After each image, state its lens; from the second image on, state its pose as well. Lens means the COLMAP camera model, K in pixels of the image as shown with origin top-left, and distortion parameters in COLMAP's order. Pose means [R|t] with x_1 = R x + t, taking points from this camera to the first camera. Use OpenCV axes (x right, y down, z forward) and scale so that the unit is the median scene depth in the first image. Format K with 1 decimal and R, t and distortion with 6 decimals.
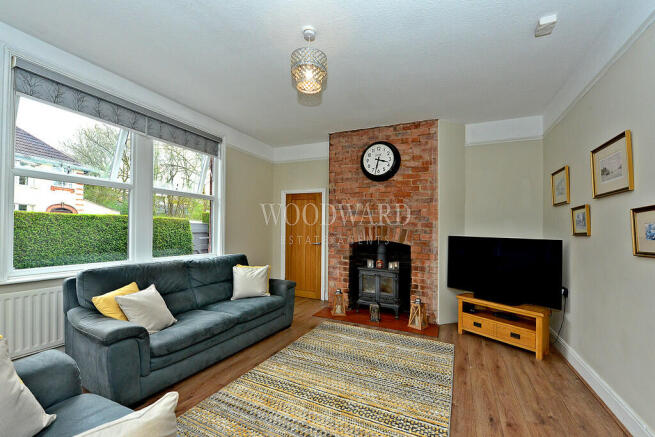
lens RADIAL K [[267.9, 0, 332.0], [0, 267.9, 223.8], [0, 0, 1]] dist [-0.002085, -0.000092]
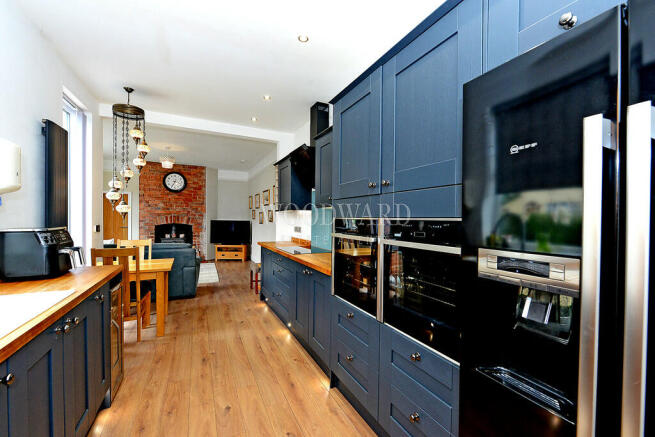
lens RADIAL K [[267.9, 0, 332.8], [0, 267.9, 216.7], [0, 0, 1]] dist [-0.002085, -0.000092]
pose [[0.618973, -0.011909, 0.785322, -0.658001], [-0.014039, 0.999558, 0.026223, -0.053401], [-0.785287, -0.027256, 0.618531, -1.128986]]
